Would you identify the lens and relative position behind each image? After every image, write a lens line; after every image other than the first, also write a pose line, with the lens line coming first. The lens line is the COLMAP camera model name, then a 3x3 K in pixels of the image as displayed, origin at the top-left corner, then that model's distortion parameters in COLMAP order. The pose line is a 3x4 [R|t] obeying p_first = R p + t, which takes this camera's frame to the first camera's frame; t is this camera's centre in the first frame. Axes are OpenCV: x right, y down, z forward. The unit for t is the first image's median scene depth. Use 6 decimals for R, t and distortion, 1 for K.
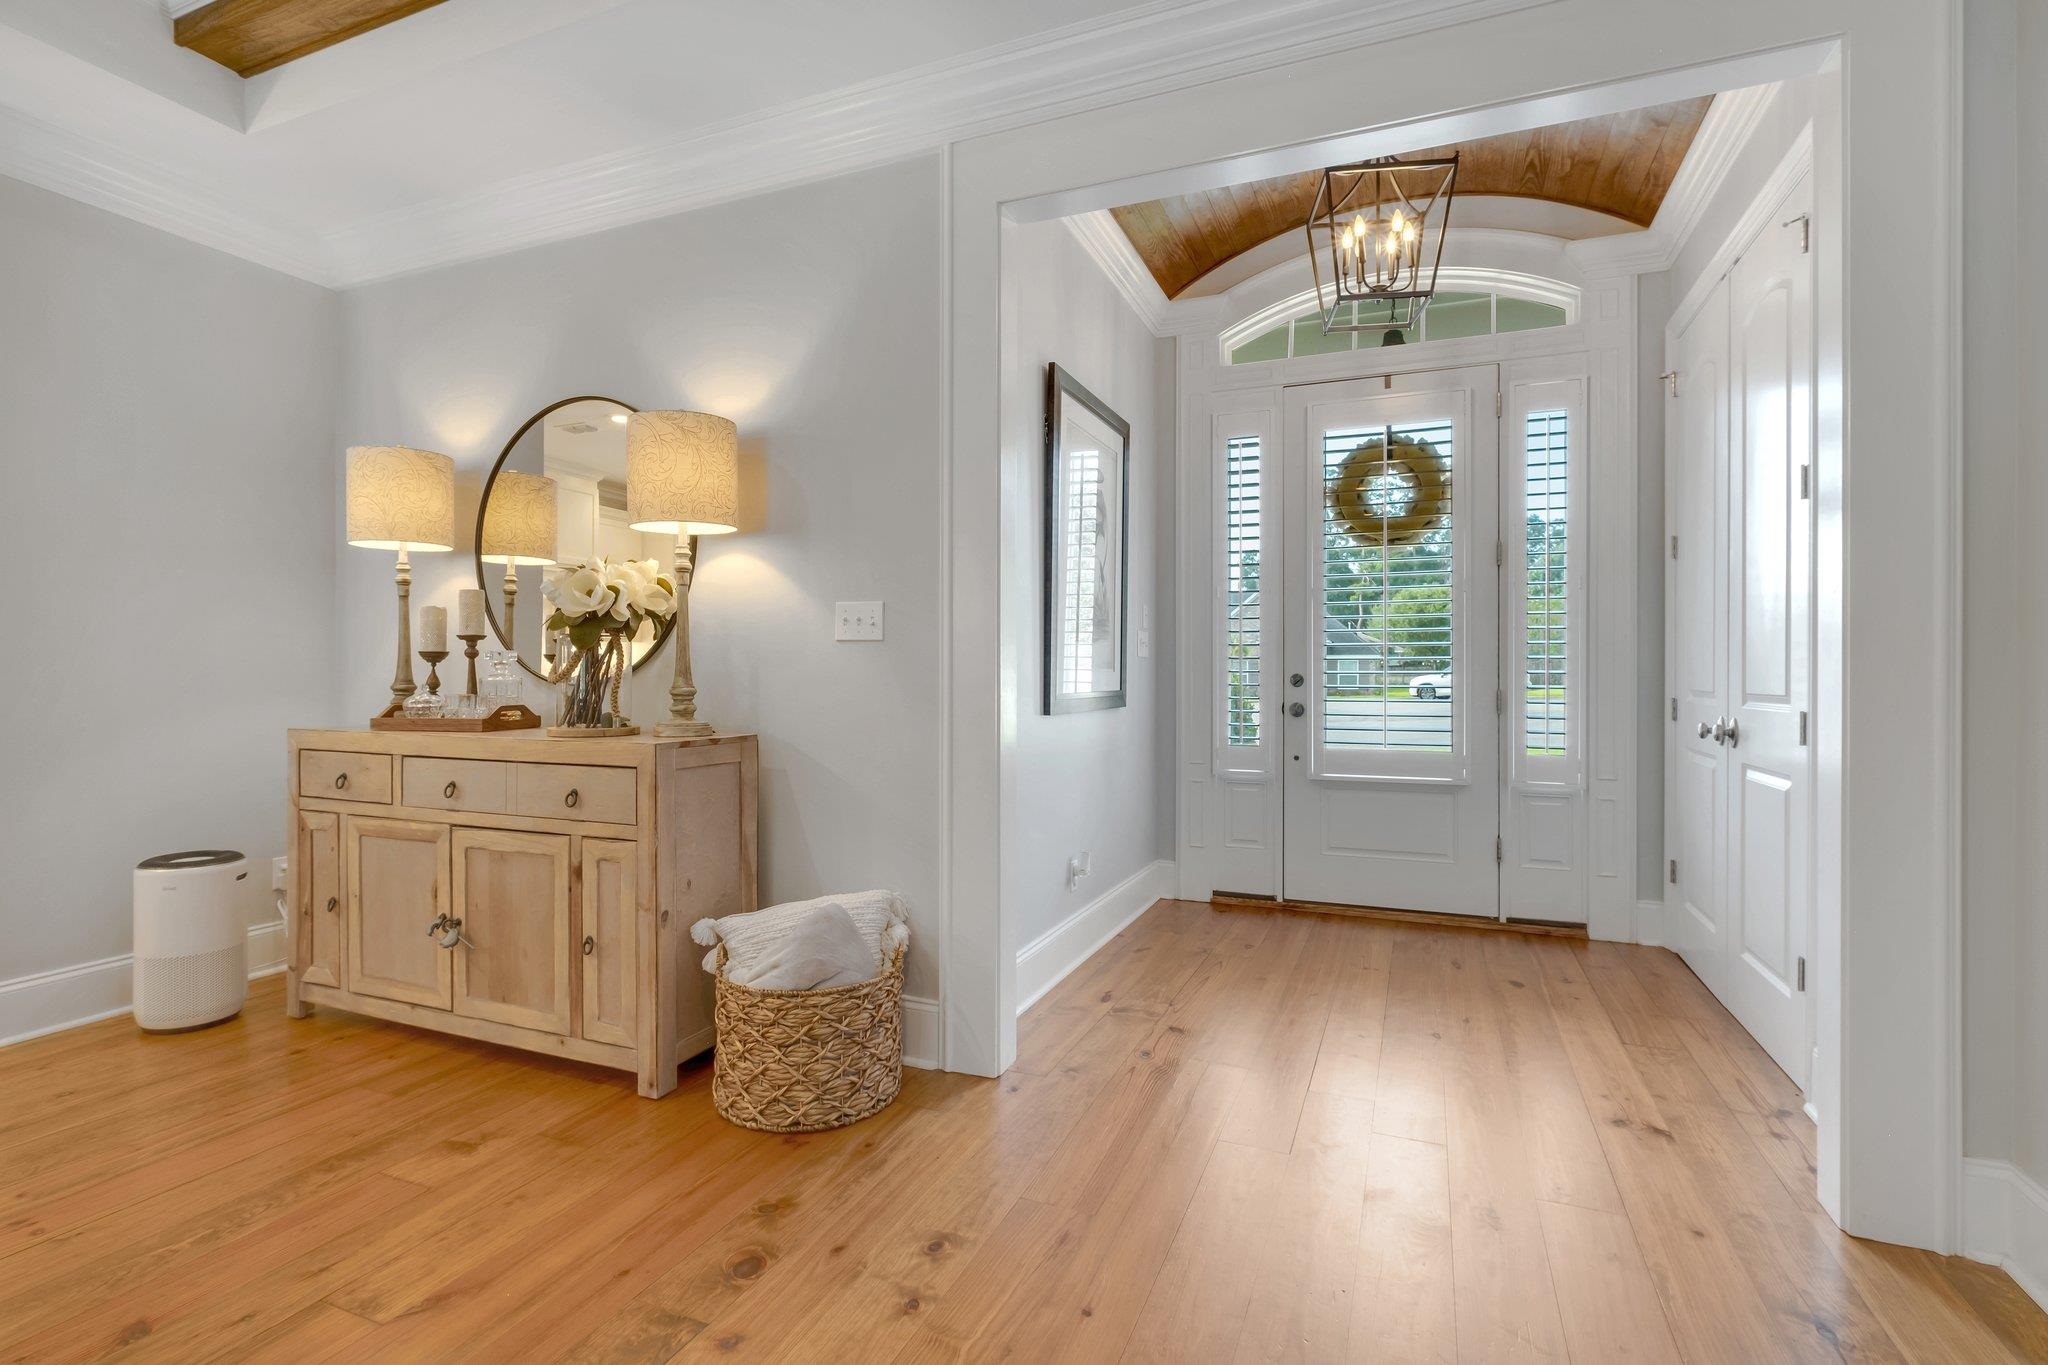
lens RADIAL K [[953.7, 0, 1029.7], [0, 953.7, 670.4], [0, 0, 1]] dist [-0.006266, 0.001663]
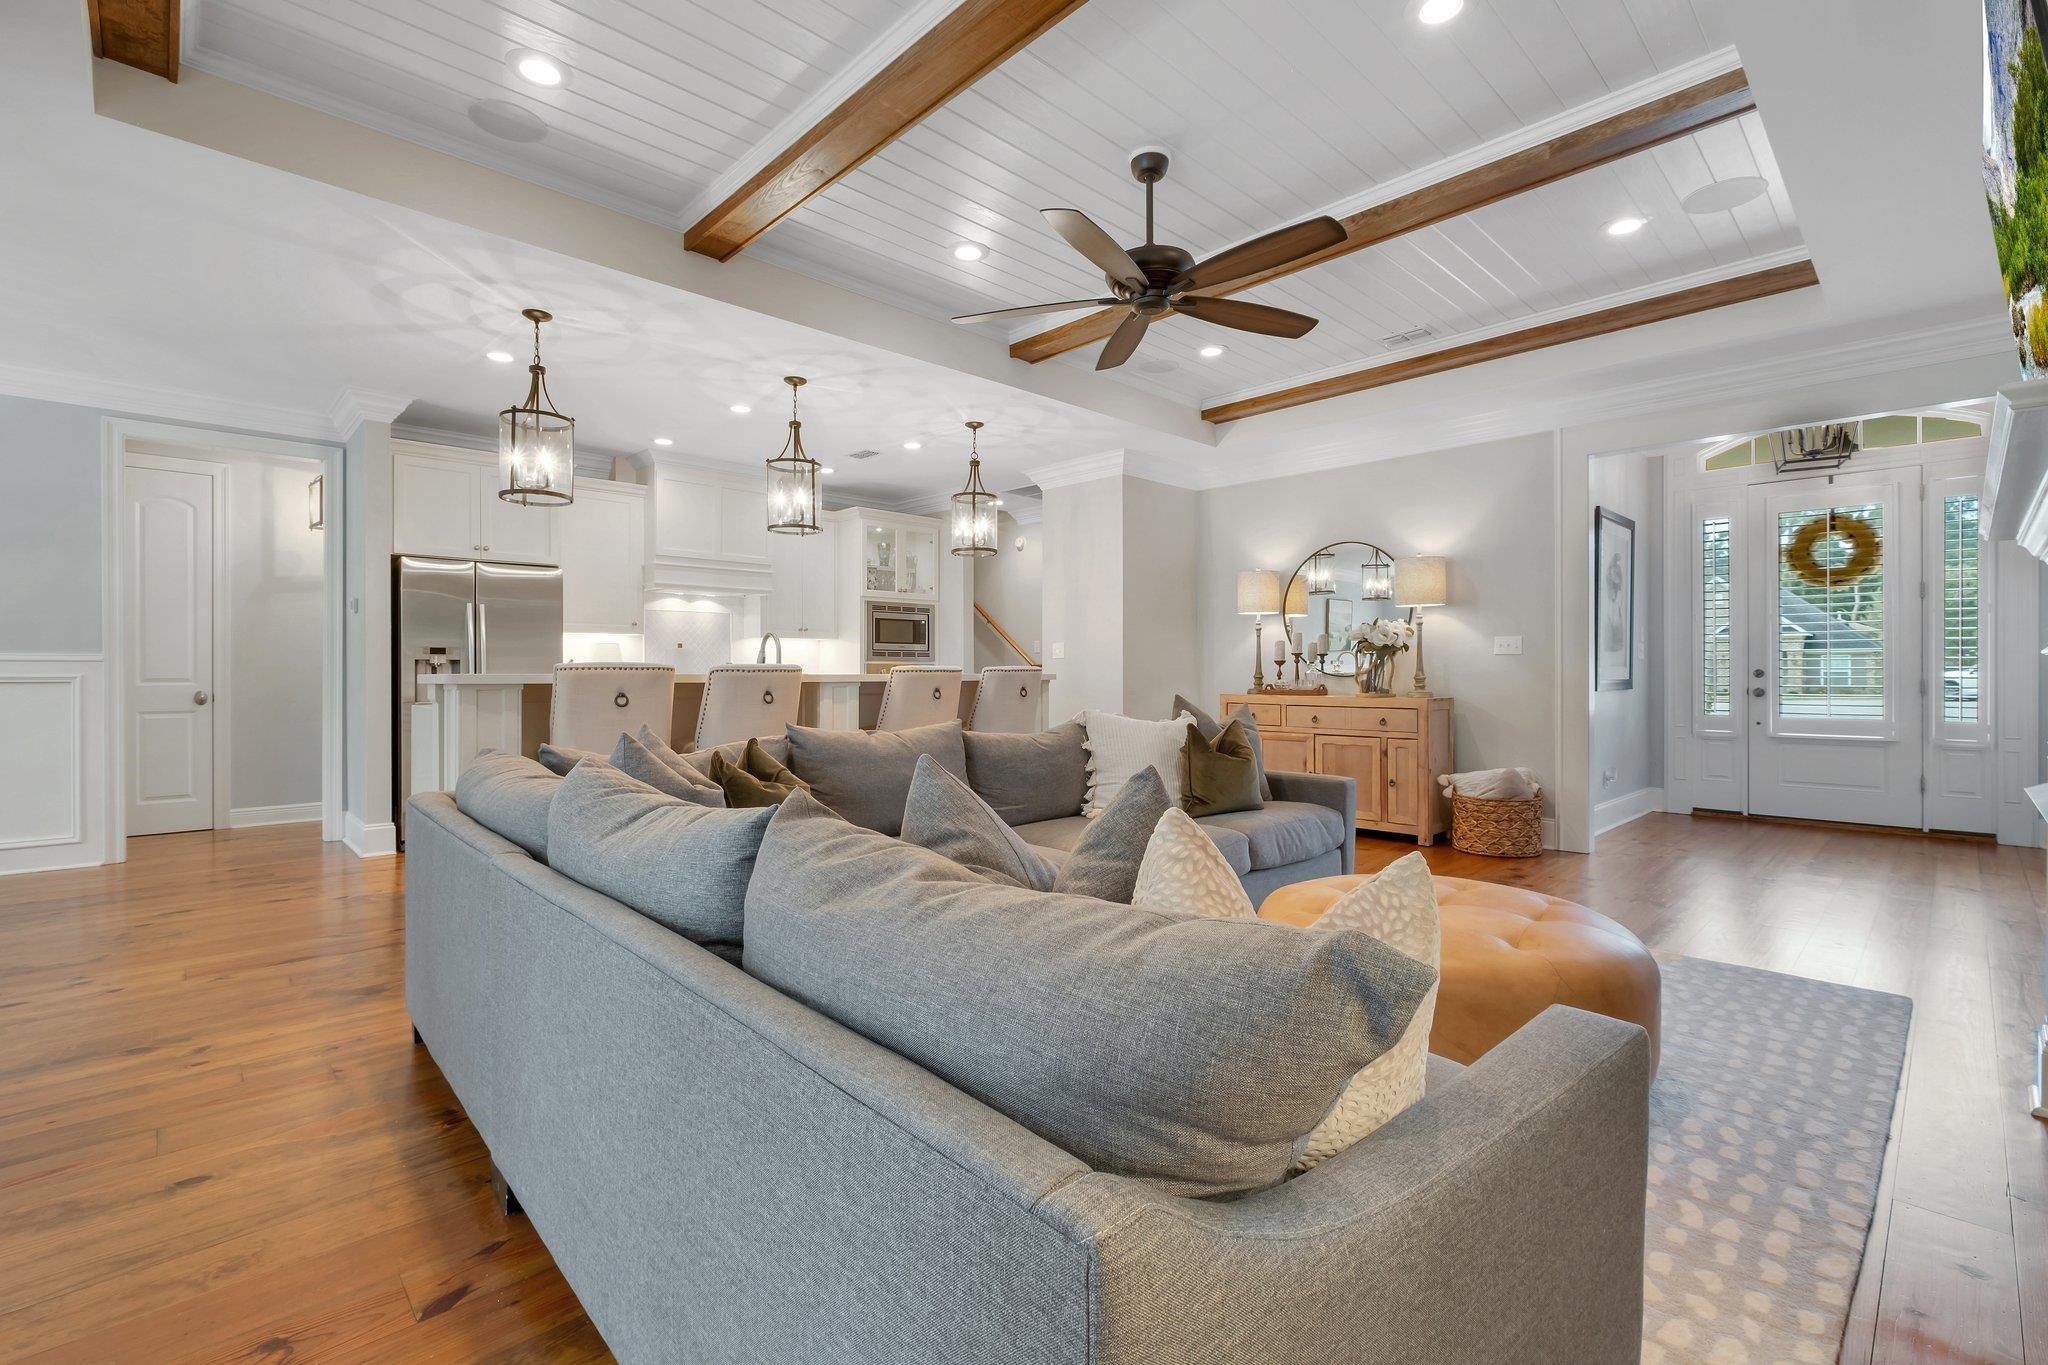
lens RADIAL K [[894.3, 0, 1019.7], [0, 894.3, 675.0], [0, 0, 1]] dist [-0.007149, -0.000097]
pose [[0.912340, -0.000920, -0.409432, -0.328246], [0.004069, 0.999968, 0.006821, -0.002561], [0.409412, -0.007889, 0.912315, -1.191836]]
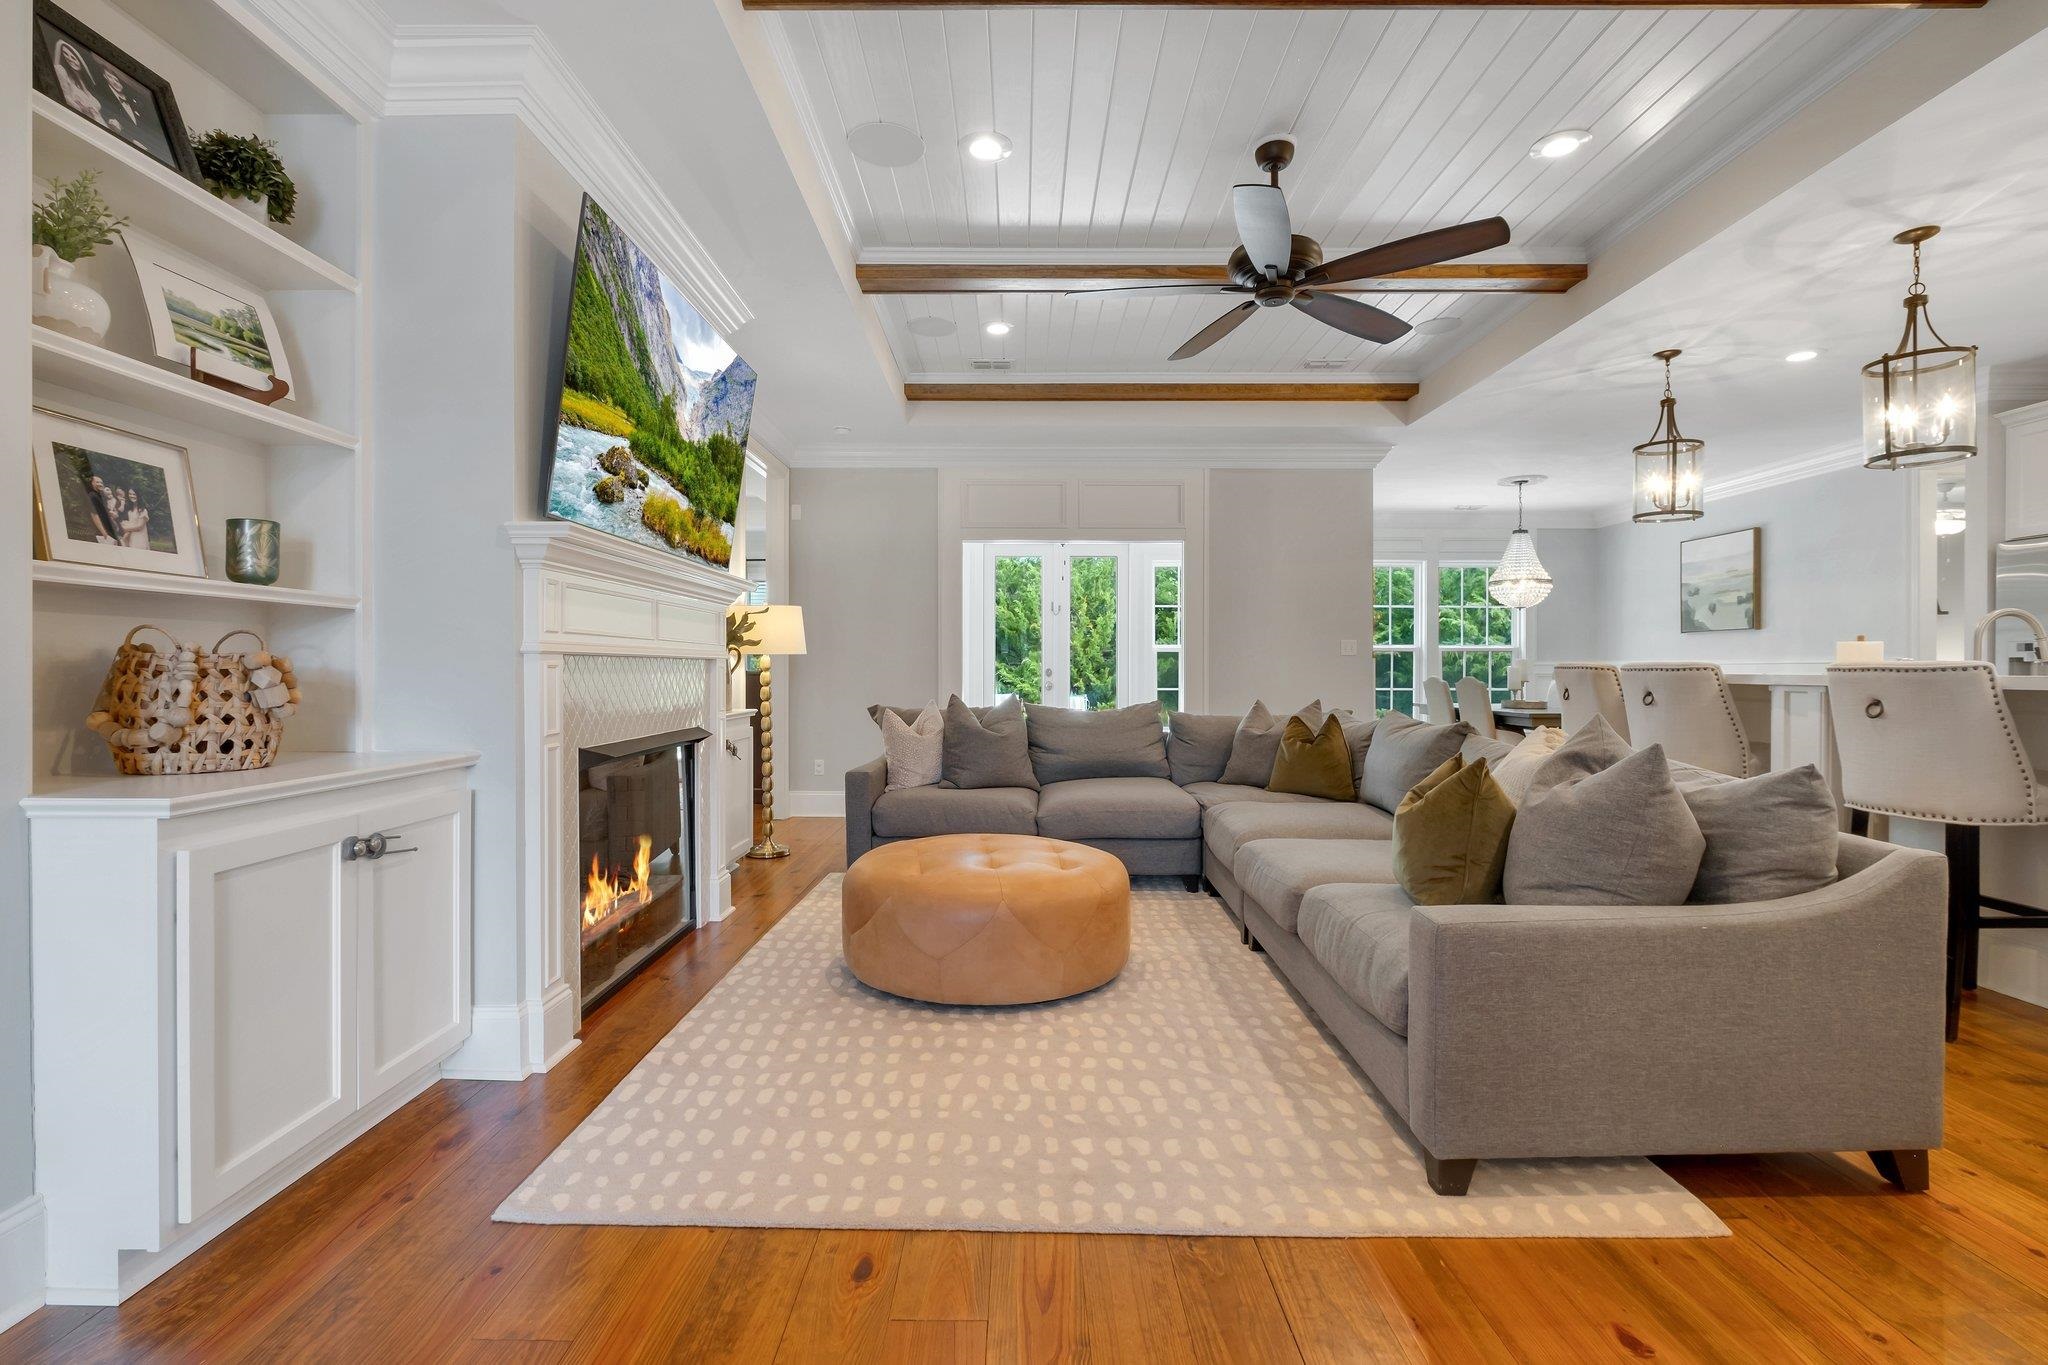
lens RADIAL K [[921.1, 0, 996.0], [0, 921.1, 674.7], [0, 0, 1]] dist [-0.008635, 0.000020]
pose [[-0.933580, -0.001376, -0.358365, 0.067857], [-0.001497, 0.999999, 0.000060, 0.006360], [0.358365, 0.000592, -0.933581, 0.745253]]
